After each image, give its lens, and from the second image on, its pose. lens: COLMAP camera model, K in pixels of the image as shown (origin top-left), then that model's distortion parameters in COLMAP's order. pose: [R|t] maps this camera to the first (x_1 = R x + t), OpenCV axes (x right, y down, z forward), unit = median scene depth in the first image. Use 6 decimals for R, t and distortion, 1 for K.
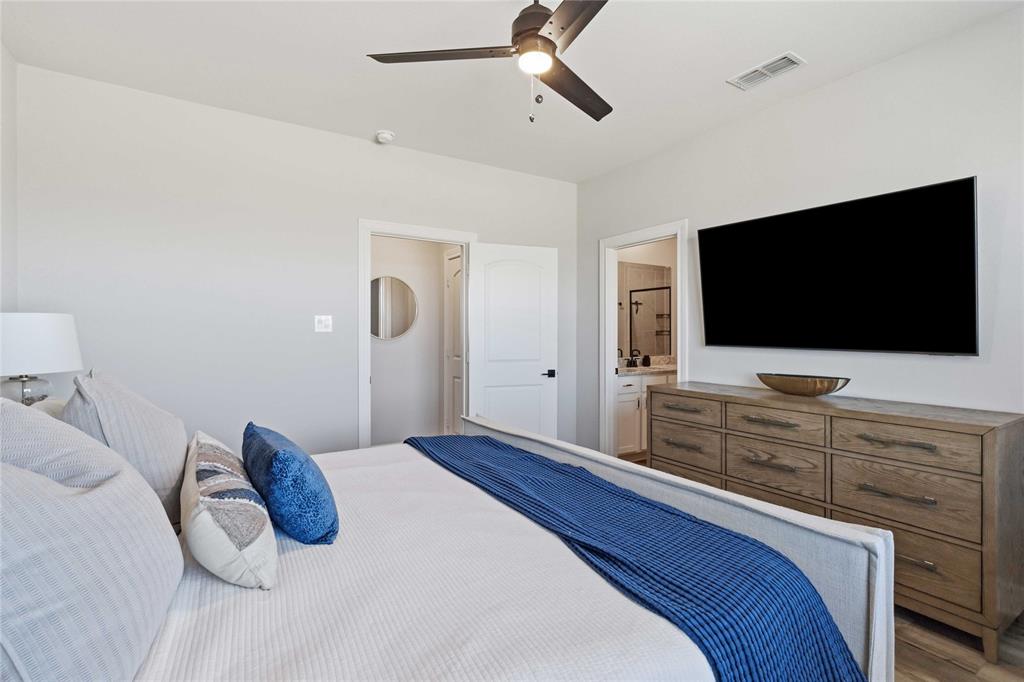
lens RADIAL K [[486.7, 0, 510.5], [0, 486.7, 333.7], [0, 0, 1]] dist [-0.015453, 0.010614]
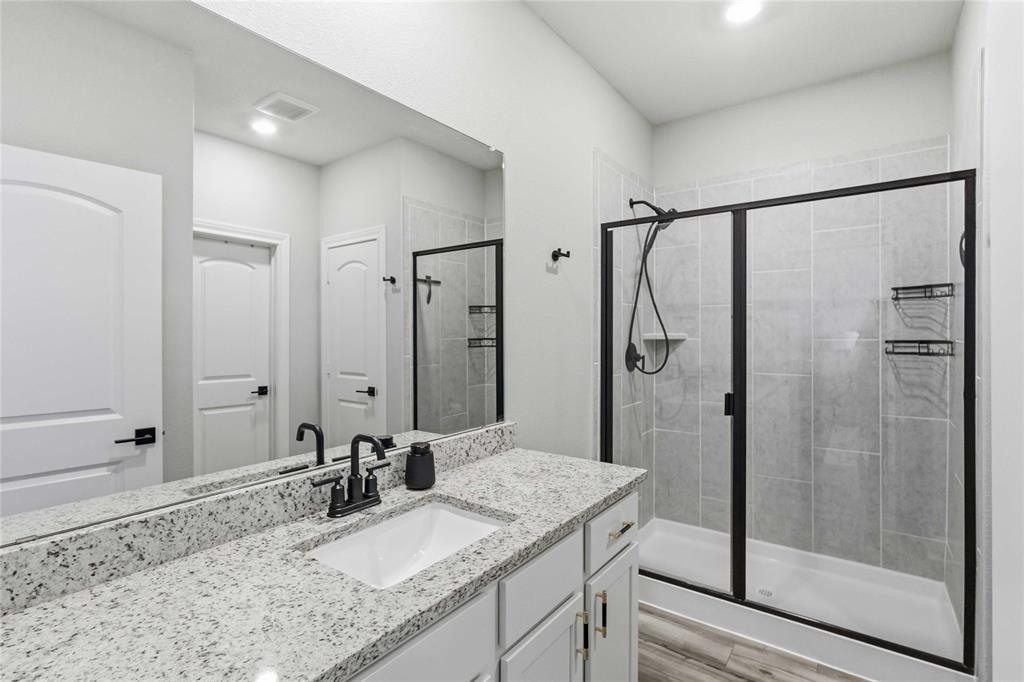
lens RADIAL K [[486.7, 0, 510.5], [0, 486.7, 333.7], [0, 0, 1]] dist [-0.015453, 0.010614]
pose [[0.935432, 0.001241, 0.353504, 0.167773], [-0.001477, 0.999999, 0.000398, -0.011498], [-0.353503, -0.000894, 0.935433, 0.531639]]
